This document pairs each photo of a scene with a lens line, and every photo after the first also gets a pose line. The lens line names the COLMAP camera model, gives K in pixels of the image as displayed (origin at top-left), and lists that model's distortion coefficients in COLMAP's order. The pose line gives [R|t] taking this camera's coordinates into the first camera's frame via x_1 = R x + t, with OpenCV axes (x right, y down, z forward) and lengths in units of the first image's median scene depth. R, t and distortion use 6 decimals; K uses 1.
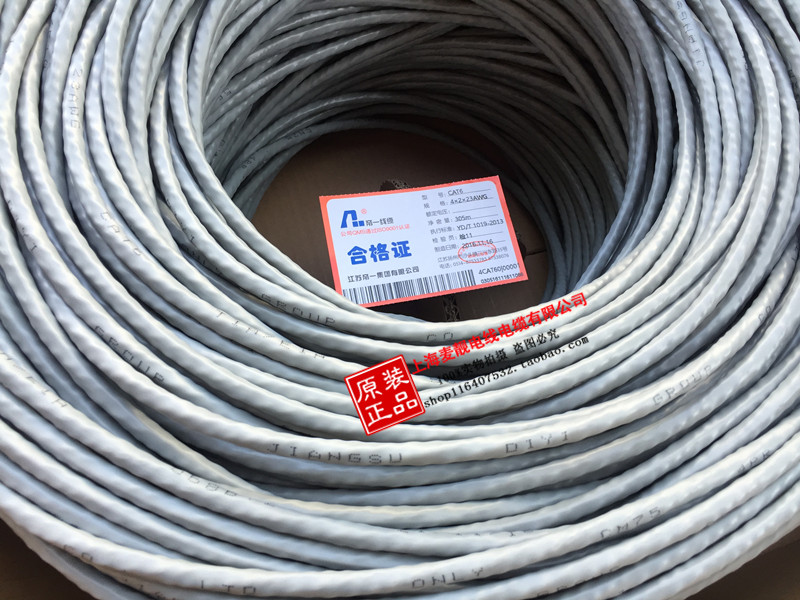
lens RADIAL K [[680.7, 0, 400.0], [0, 680.7, 300.0], [0, 0, 1]] dist [0.077247, -0.127932]
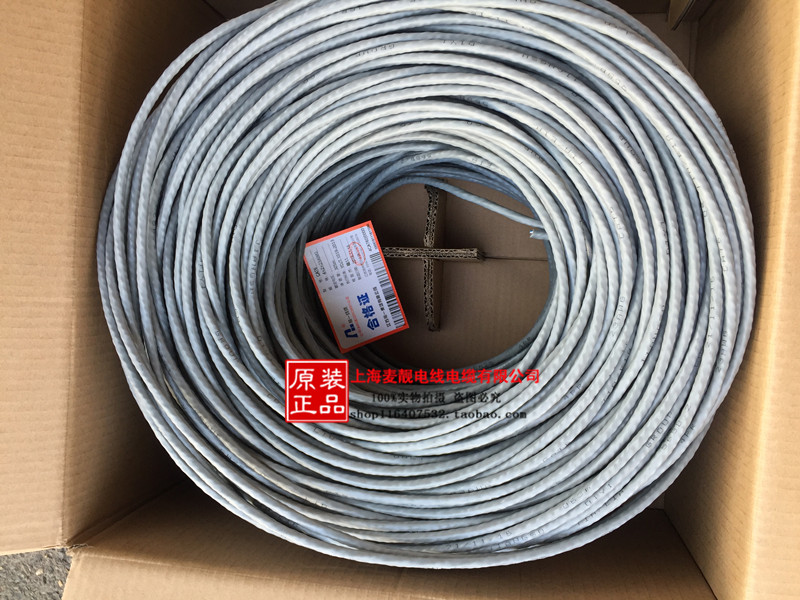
lens RADIAL K [[680.7, 0, 400.0], [0, 680.7, 300.0], [0, 0, 1]] dist [0.077247, -0.127932]
pose [[-0.928849, -0.366740, 0.052360, -0.026781], [0.368696, -0.901378, 0.227116, -0.859690], [-0.036097, 0.230261, 0.972459, -0.703009]]
